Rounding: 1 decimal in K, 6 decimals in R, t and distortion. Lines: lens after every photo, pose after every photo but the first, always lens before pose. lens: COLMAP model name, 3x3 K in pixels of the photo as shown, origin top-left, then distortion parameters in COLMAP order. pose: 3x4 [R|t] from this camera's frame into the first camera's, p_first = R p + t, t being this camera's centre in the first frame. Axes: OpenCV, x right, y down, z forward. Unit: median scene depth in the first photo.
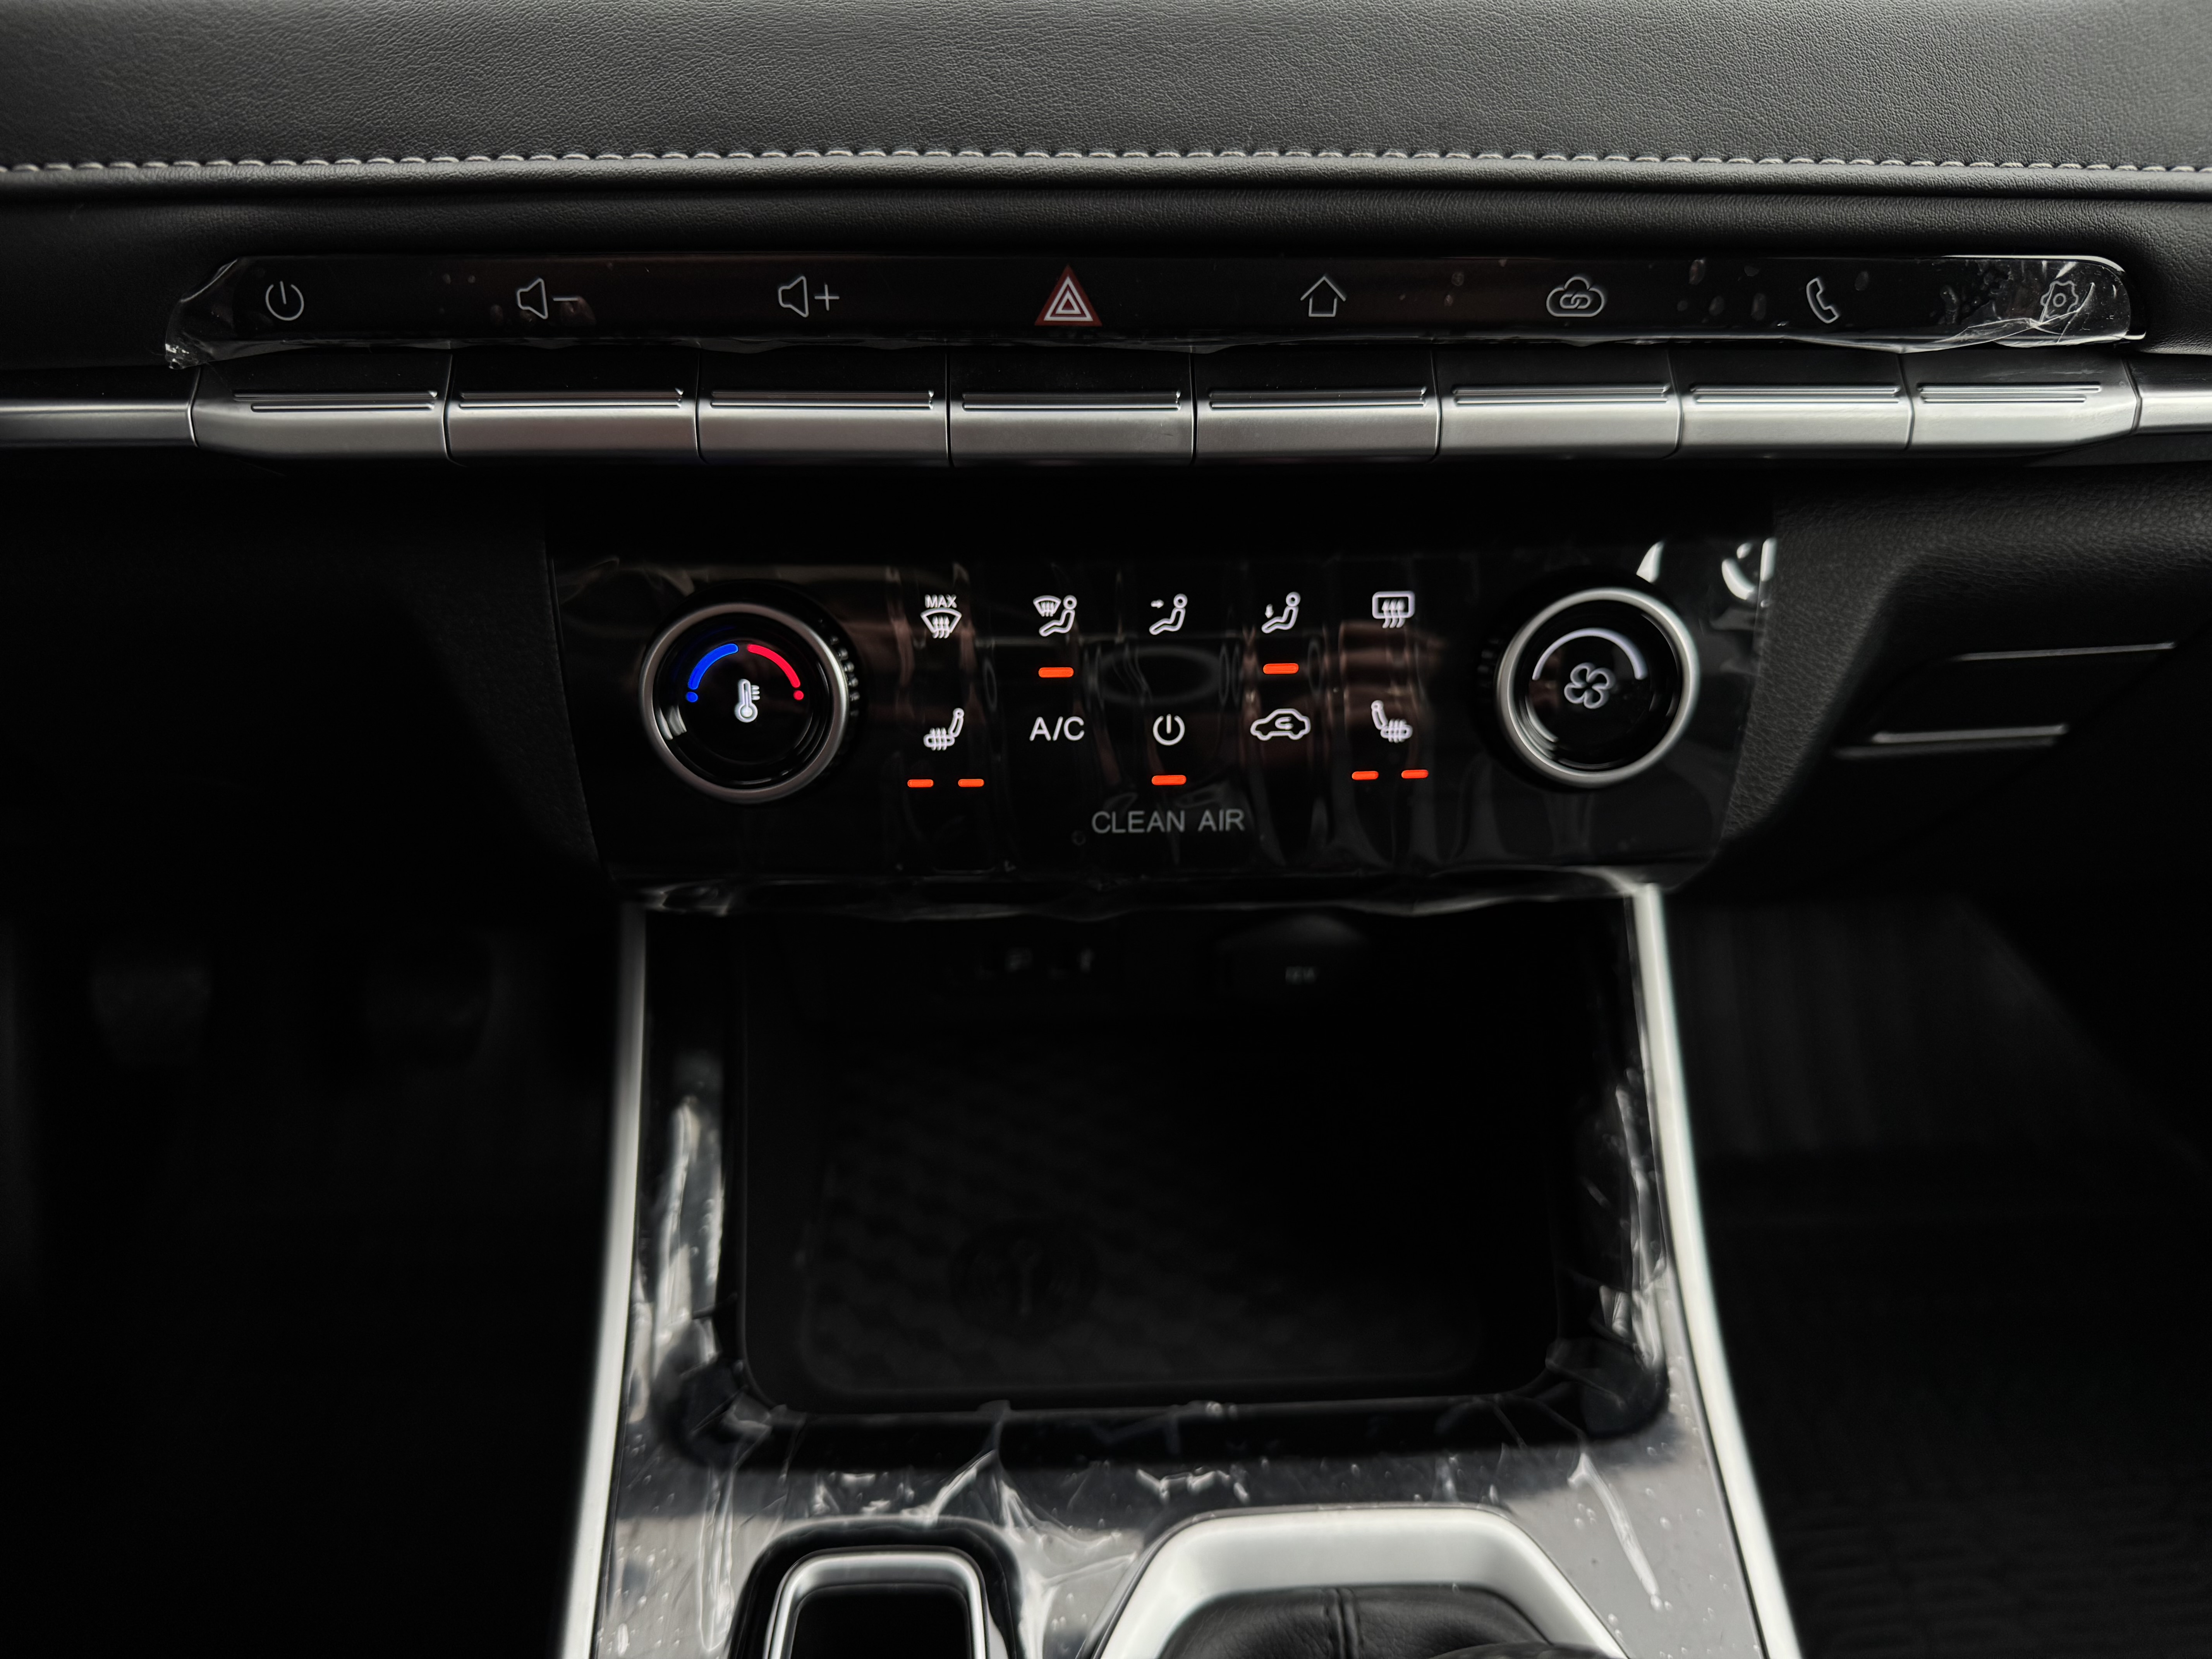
lens RADIAL K [[1561.4, 0, 1107.4], [0, 1561.4, 841.6], [0, 0, 1]] dist [0.022156, -0.027841]
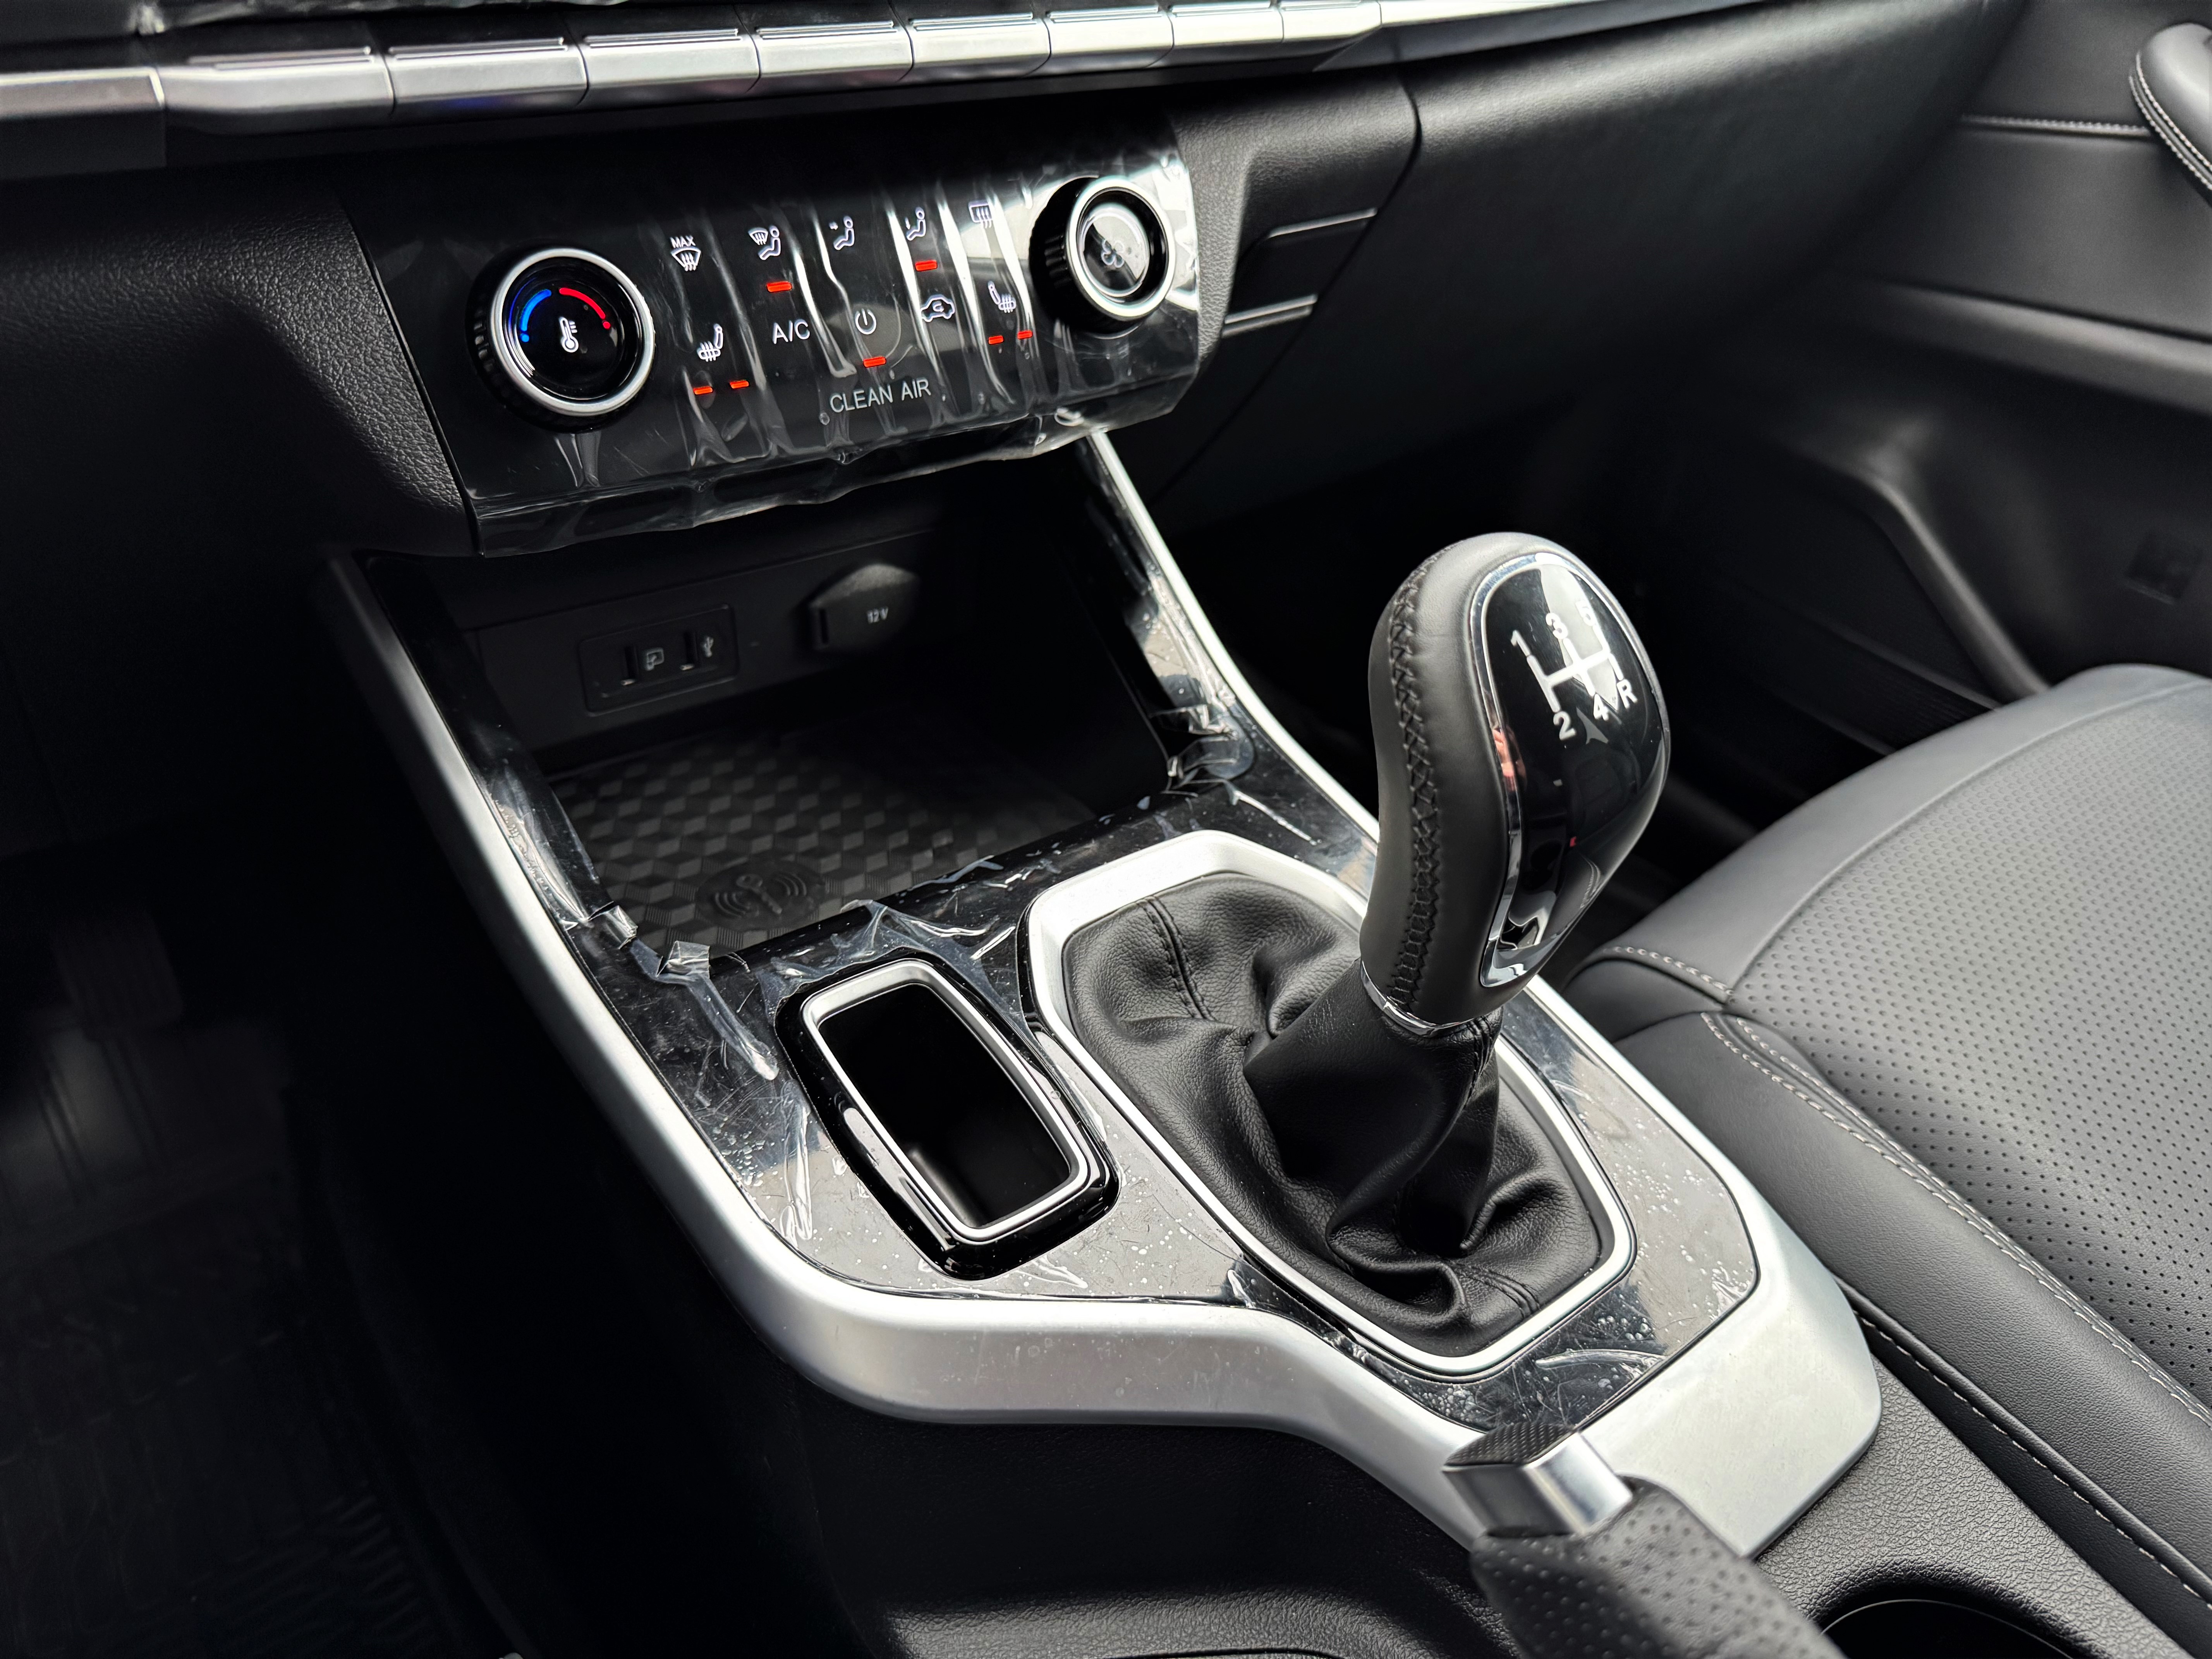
lens RADIAL K [[1561.4, 0, 1097.8], [0, 1561.4, 898.9], [0, 0, 1]] dist [0.022156, -0.027841]
pose [[0.823640, -0.313091, 0.472854, -0.592413], [0.286451, 0.949289, 0.129600, 0.283875], [-0.489452, 0.028706, 0.871558, -0.263049]]
